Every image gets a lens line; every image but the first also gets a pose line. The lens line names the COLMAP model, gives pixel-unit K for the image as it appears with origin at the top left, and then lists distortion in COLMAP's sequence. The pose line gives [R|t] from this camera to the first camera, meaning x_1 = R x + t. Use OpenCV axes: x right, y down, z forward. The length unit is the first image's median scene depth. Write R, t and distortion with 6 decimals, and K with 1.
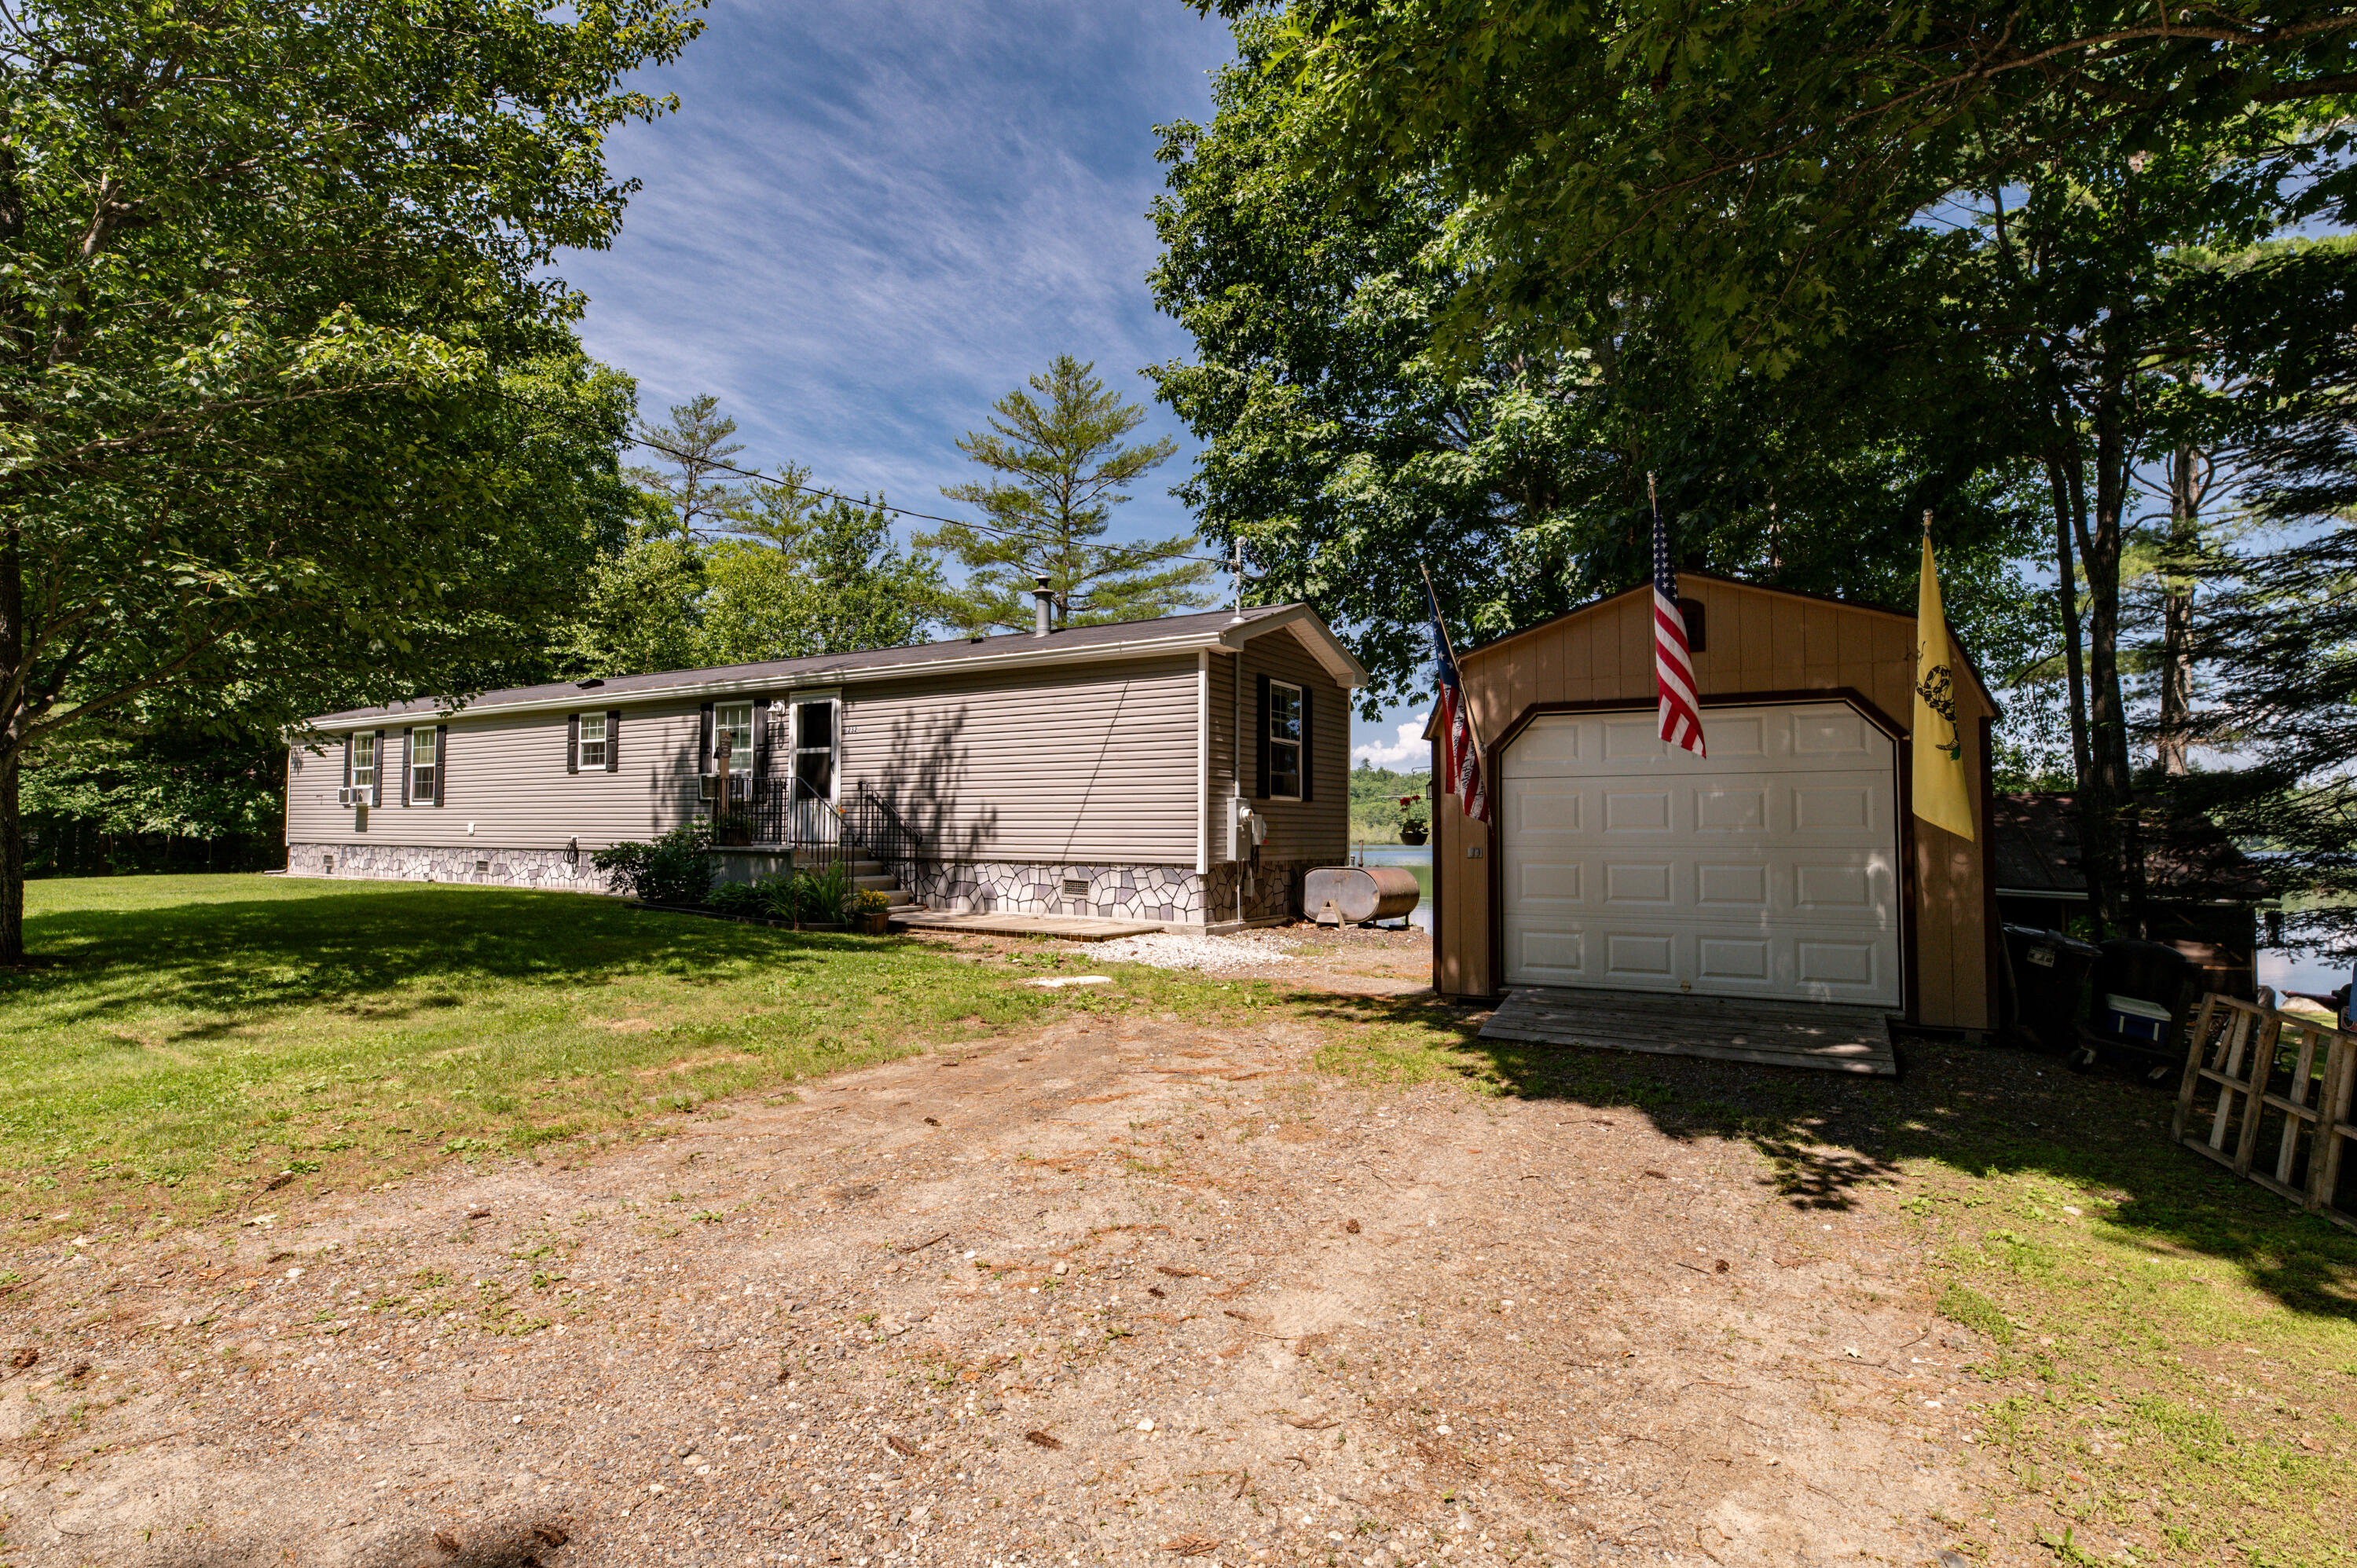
lens RADIAL K [[1173.7, 0, 1178.5], [0, 1173.7, 784.0], [0, 0, 1]] dist [-0.003205, -0.000721]
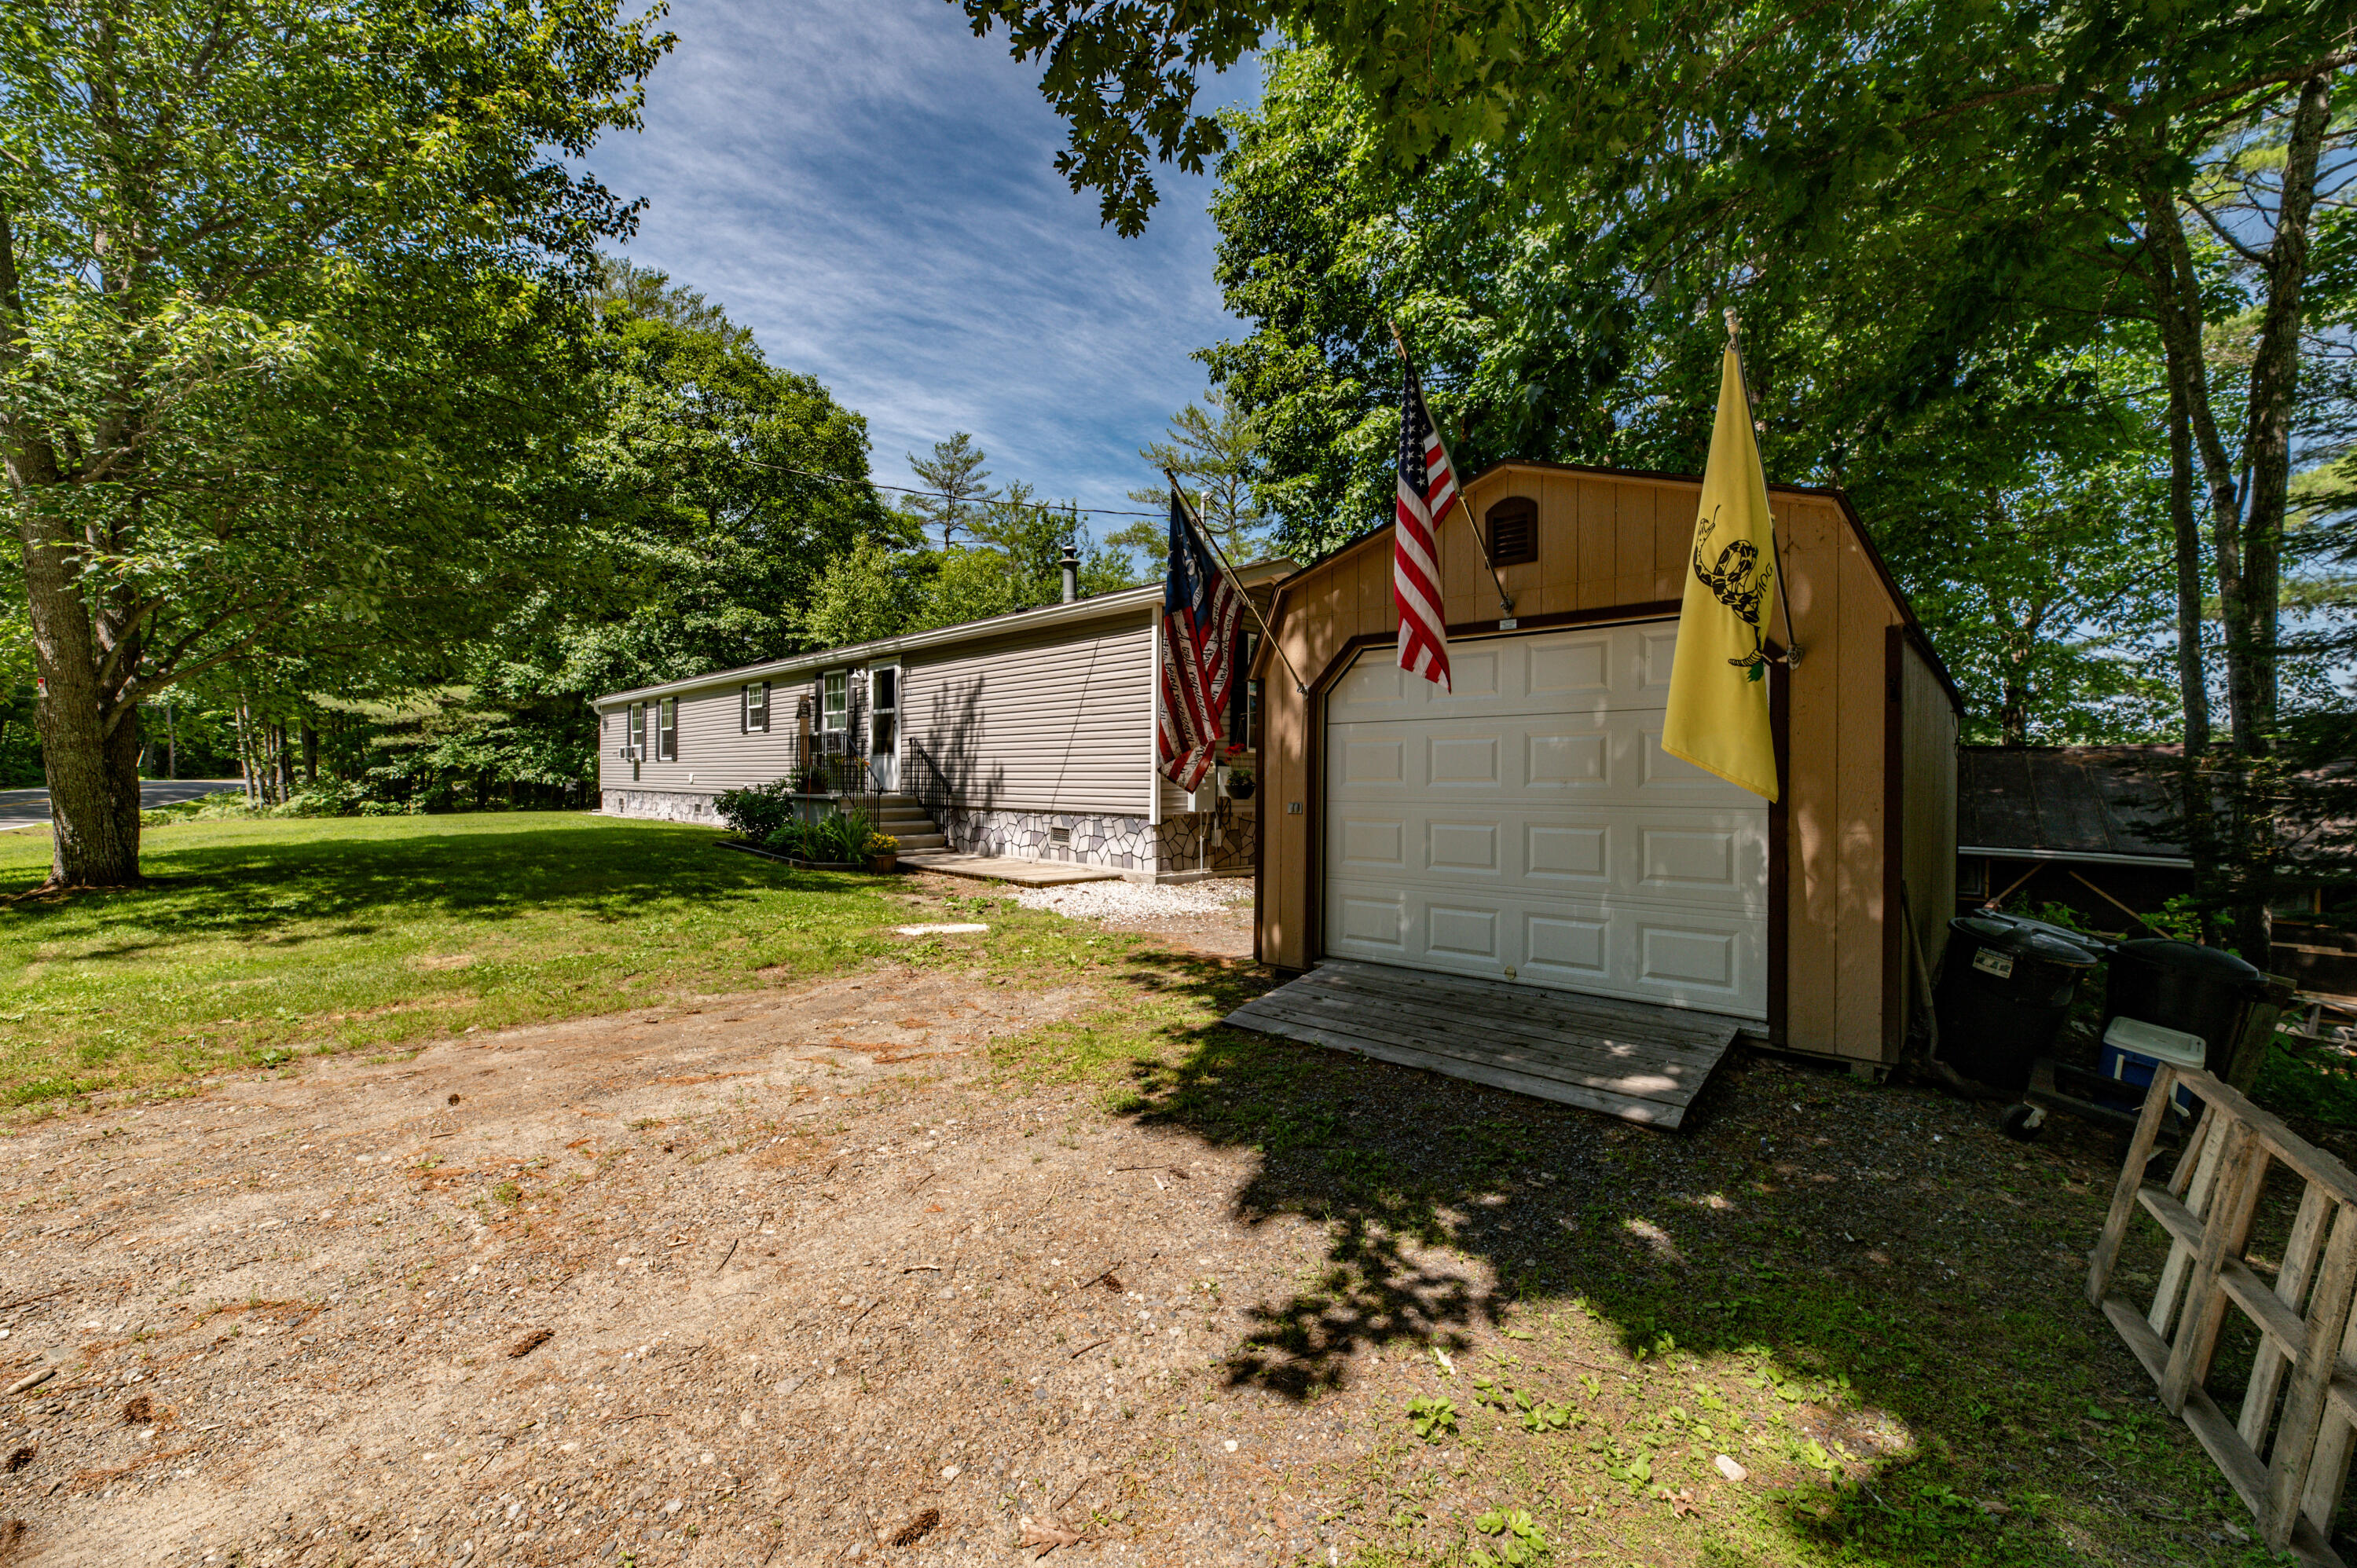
lens RADIAL K [[953.7, 0, 1177.1], [0, 953.7, 787.5], [0, 0, 1]] dist [0.001096, -0.000234]
pose [[0.972757, 0.005747, -0.231757, 0.217752], [0.004685, 0.999001, 0.044437, 0.006865], [0.231781, -0.044312, 0.971758, 0.182110]]
